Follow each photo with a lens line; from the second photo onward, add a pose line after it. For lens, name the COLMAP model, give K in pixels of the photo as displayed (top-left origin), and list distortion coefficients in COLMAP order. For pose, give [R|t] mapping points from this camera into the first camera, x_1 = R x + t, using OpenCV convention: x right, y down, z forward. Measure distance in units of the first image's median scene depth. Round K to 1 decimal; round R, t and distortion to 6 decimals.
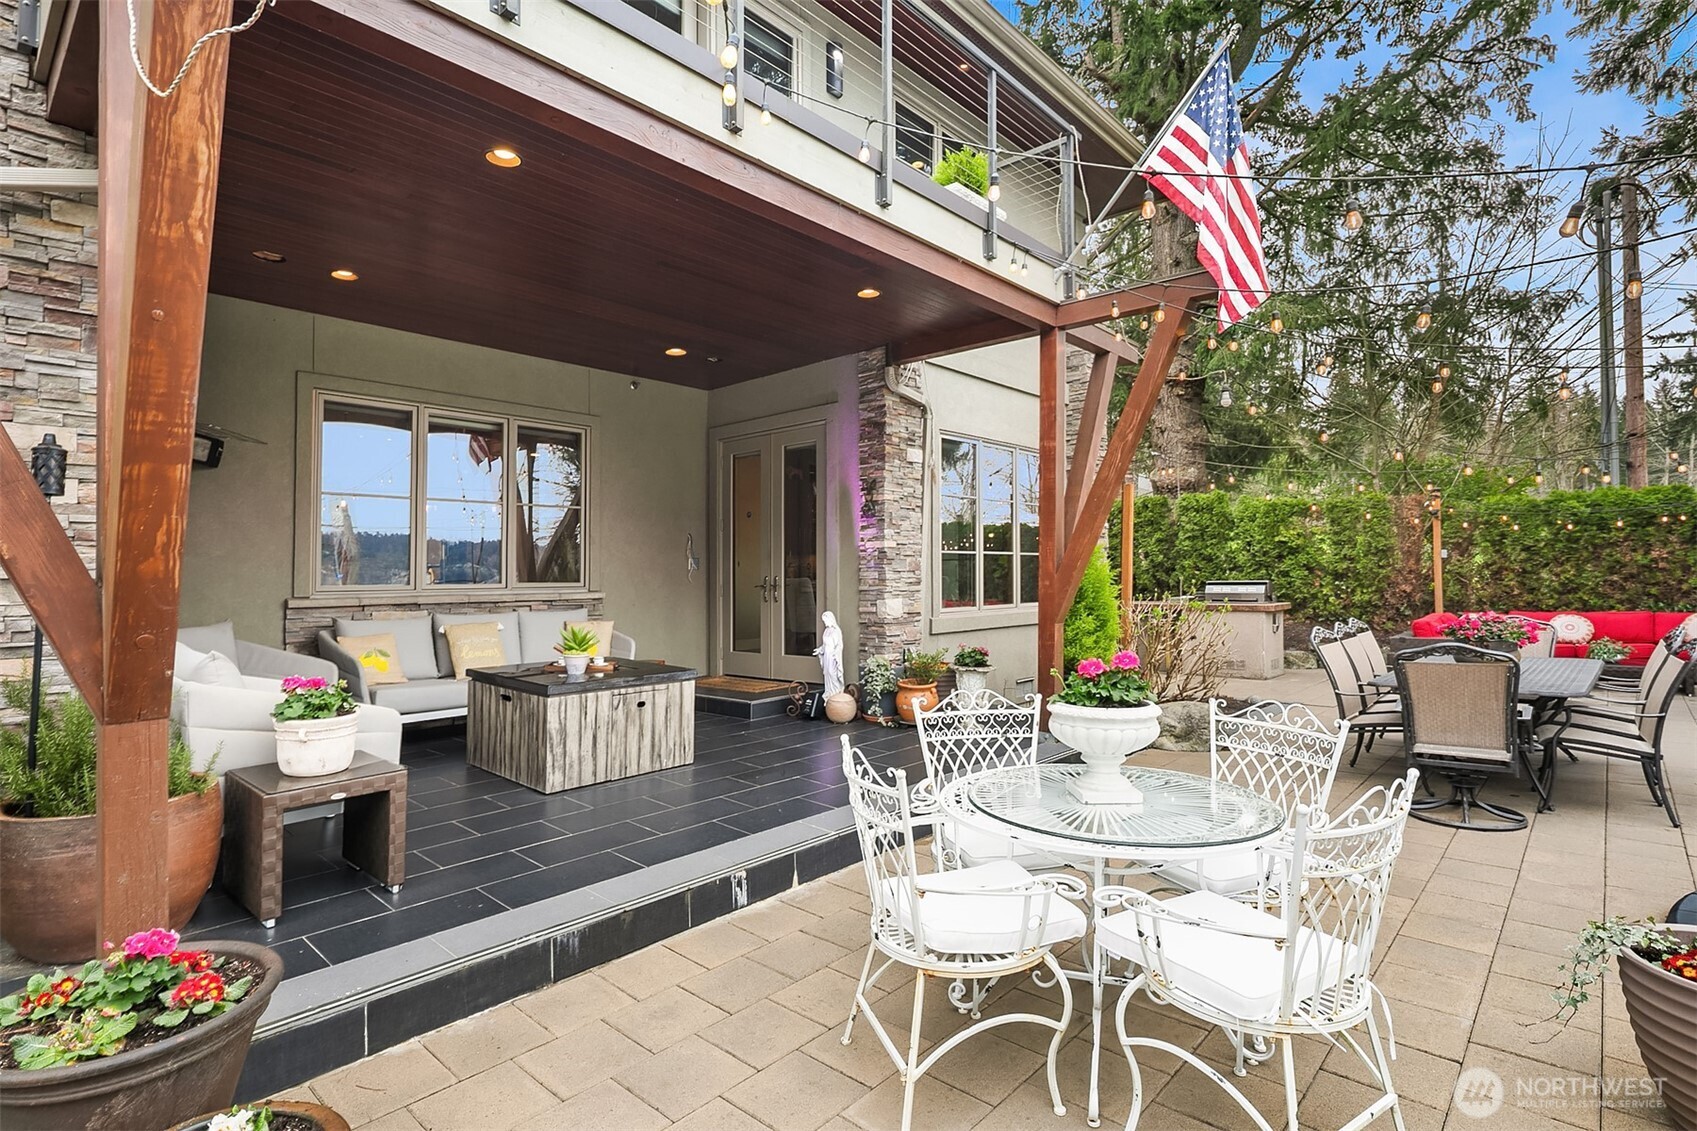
lens RADIAL K [[832.5, 0, 843.3], [0, 832.5, 560.4], [0, 0, 1]] dist [-0.001257, -0.001070]
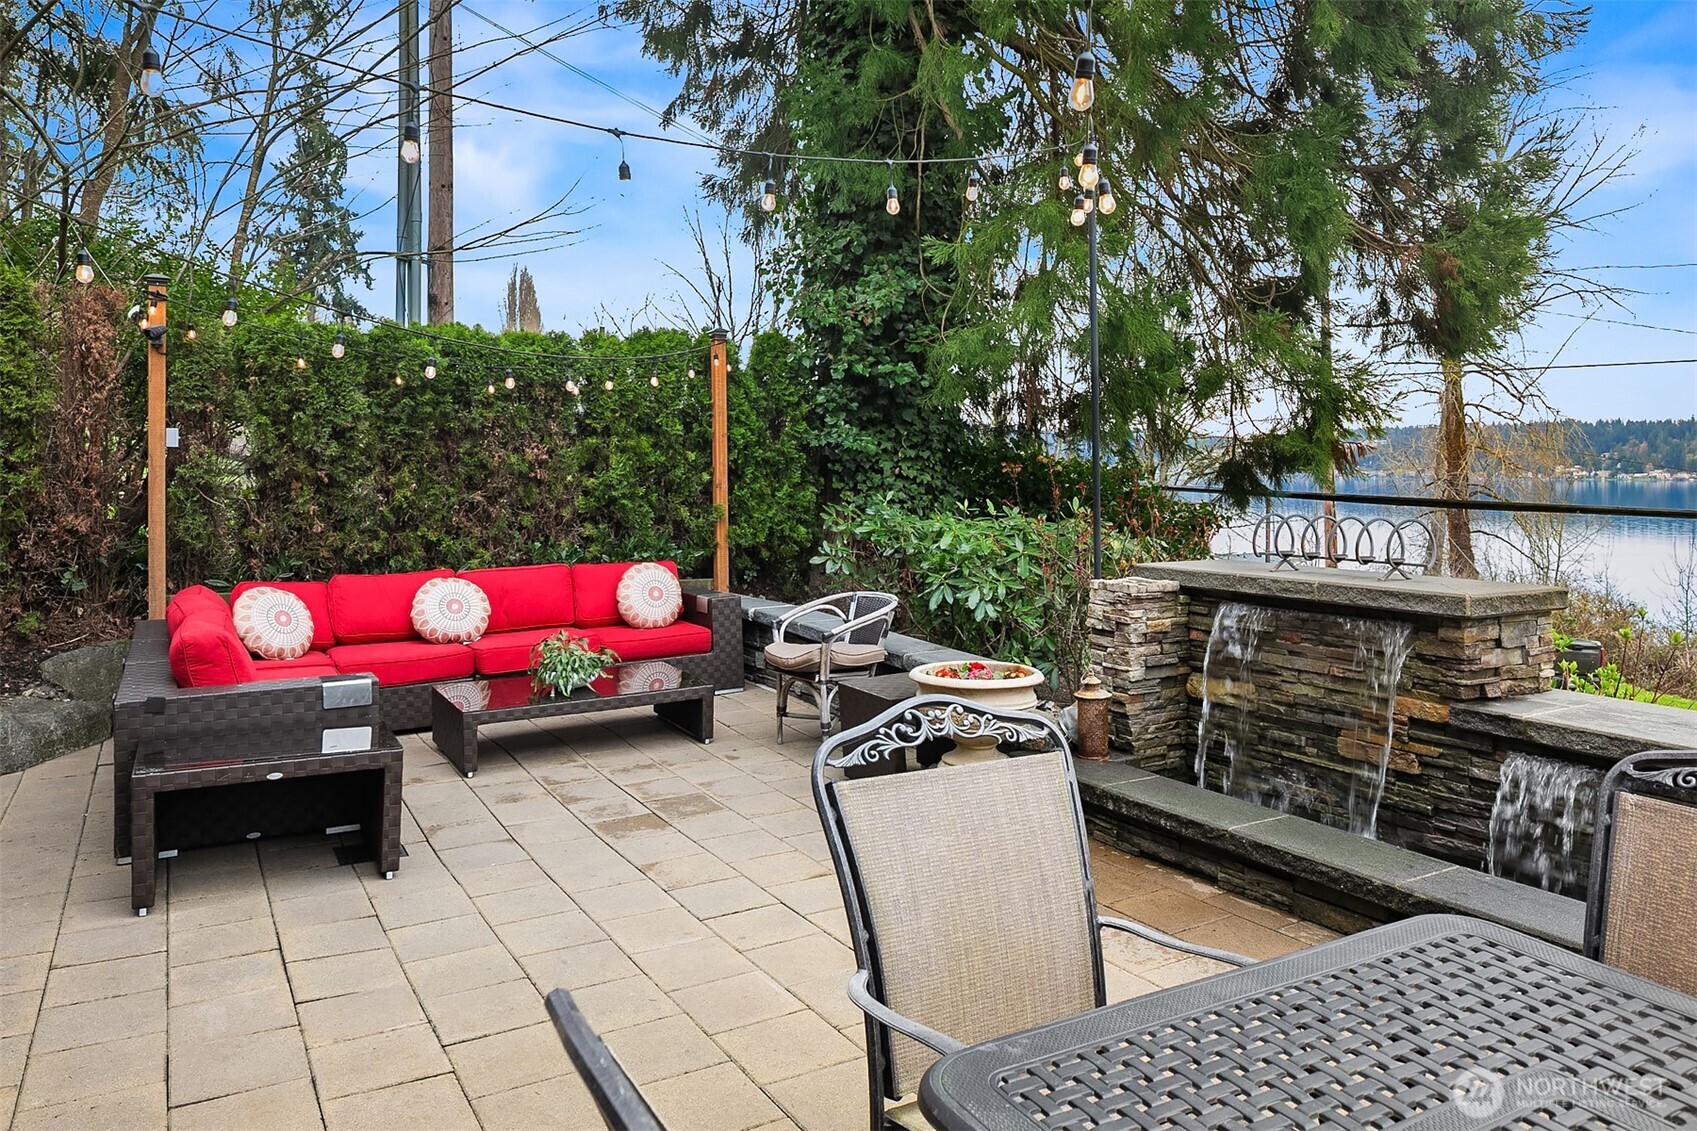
lens RADIAL K [[1175.5, 0, 849.3], [0, 1175.5, 494.2], [0, 0, 1]] dist [0.003232, 0.000431]
pose [[0.296729, -0.002241, 0.954959, 0.286090], [-0.026628, 0.999589, 0.010620, 0.004899], [-0.954590, -0.028580, 0.296547, 0.543479]]
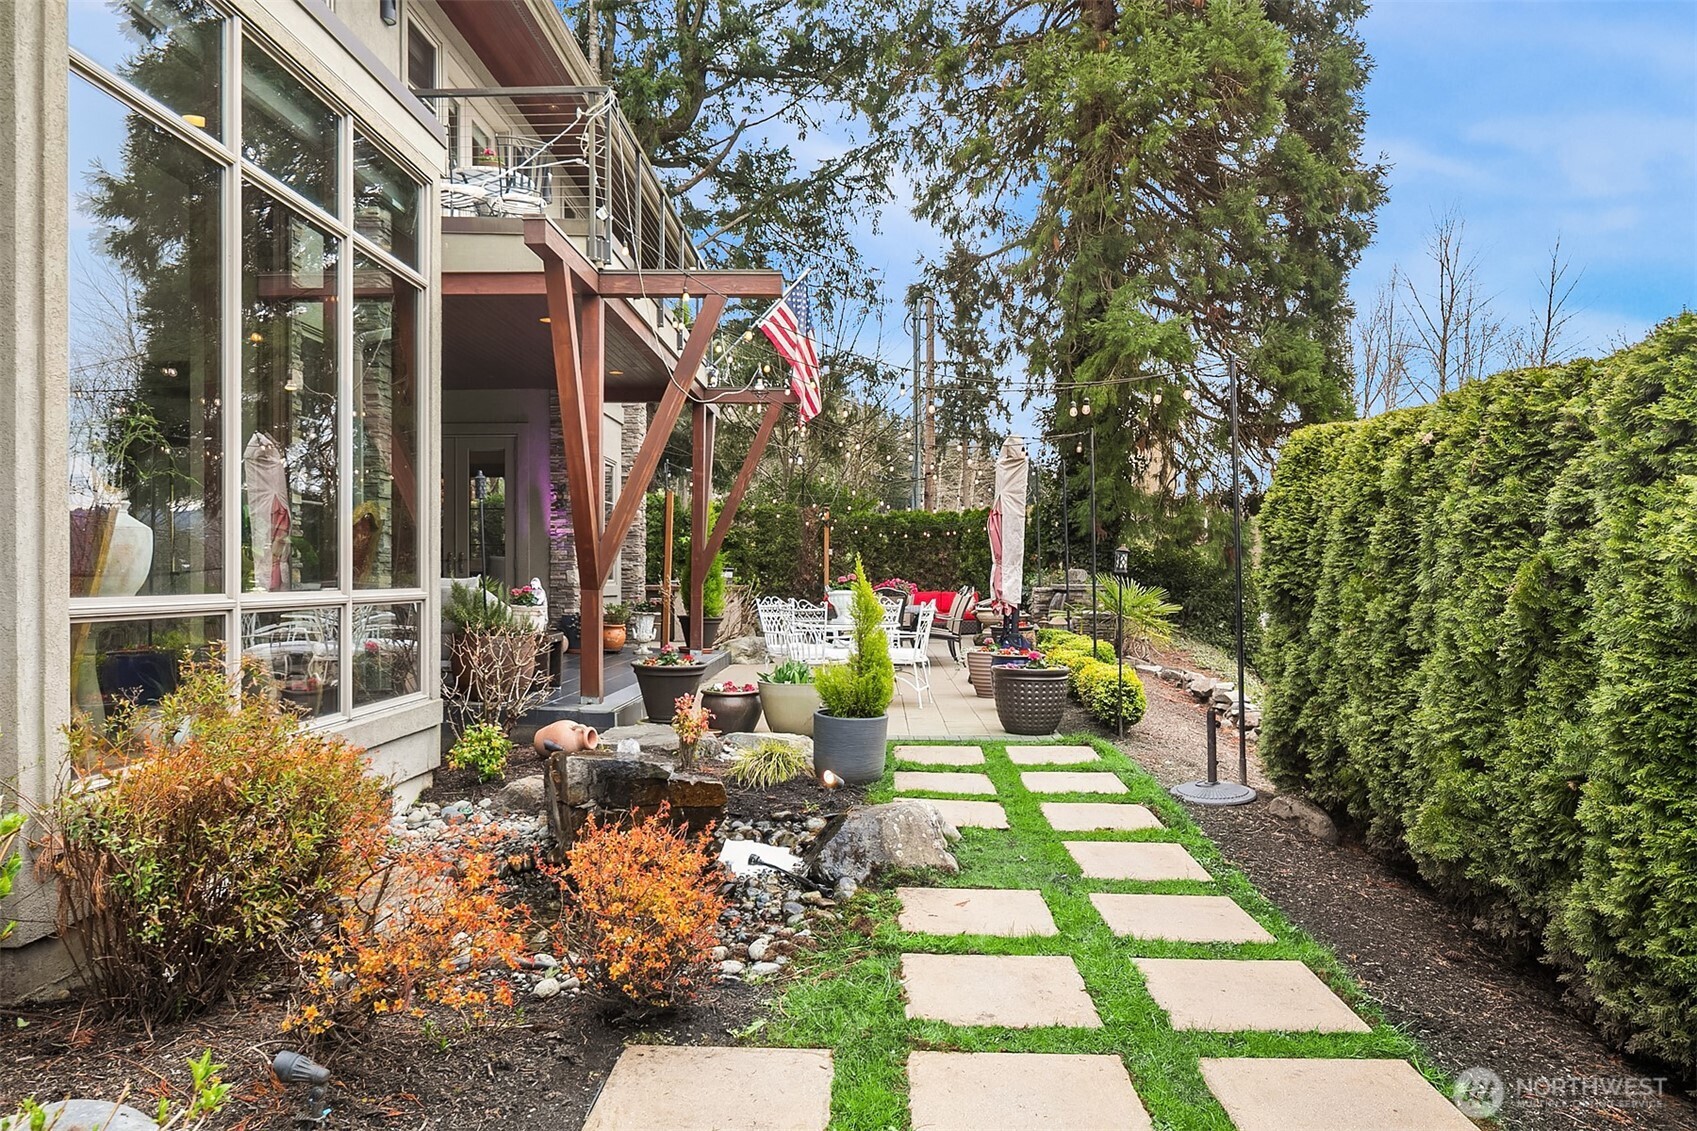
lens RADIAL K [[1175.5, 0, 847.9], [0, 1175.5, 569.8], [0, 0, 1]] dist [0.003232, 0.000431]
pose [[0.748361, 0.018690, 0.663028, -0.573930], [-0.025338, 0.999679, 0.000420, 0.021121], [-0.662807, -0.017115, 0.748594, -0.499144]]
